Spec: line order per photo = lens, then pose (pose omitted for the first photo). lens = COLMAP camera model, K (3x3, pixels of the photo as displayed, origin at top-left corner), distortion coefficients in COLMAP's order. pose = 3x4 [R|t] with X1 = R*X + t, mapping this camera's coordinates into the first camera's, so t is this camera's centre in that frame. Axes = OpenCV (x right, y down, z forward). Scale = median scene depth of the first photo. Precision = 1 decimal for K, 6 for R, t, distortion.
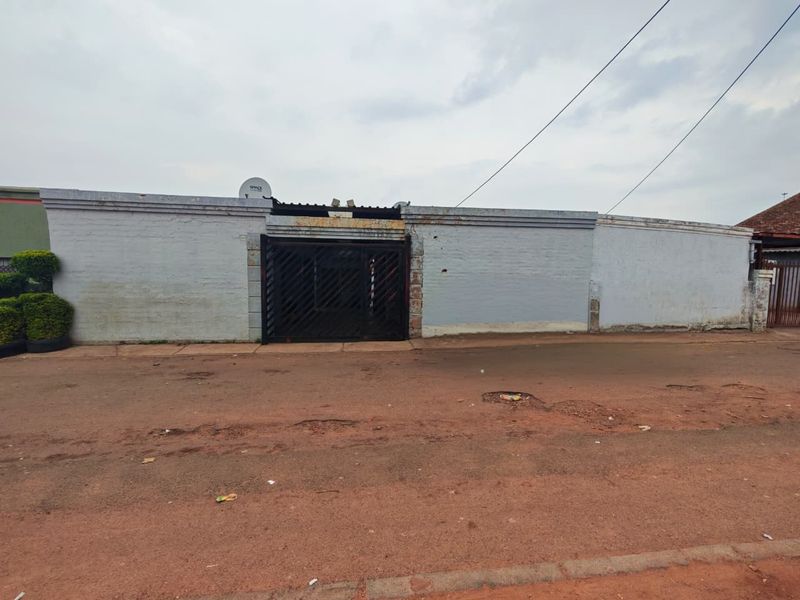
lens RADIAL K [[359.1, 0, 401.8], [0, 359.1, 303.2], [0, 0, 1]] dist [-0.008734, 0.000056]
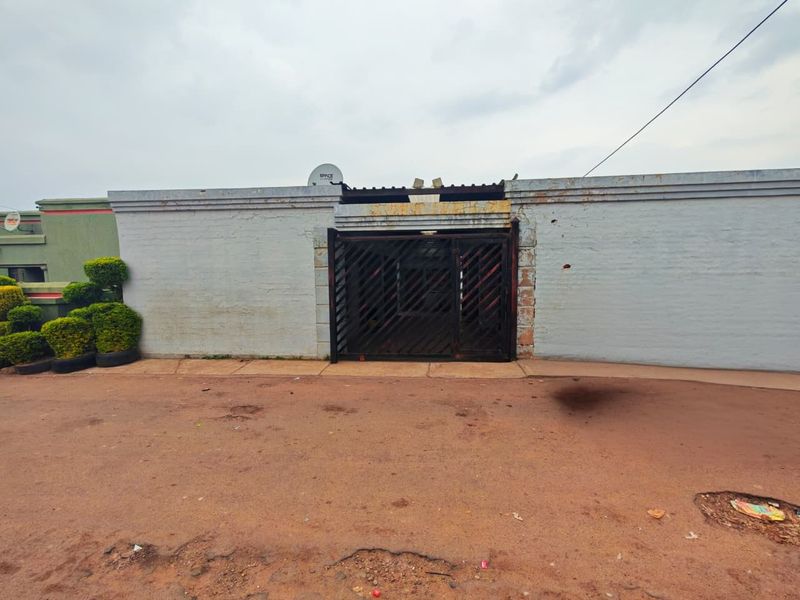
lens RADIAL K [[359.1, 0, 401.8], [0, 359.1, 303.2], [0, 0, 1]] dist [-0.008734, 0.000056]
pose [[0.972536, -0.006099, -0.232673, -0.041177], [0.006144, 0.999981, -0.000529, -0.020421], [0.232672, -0.000915, 0.972555, 0.242425]]
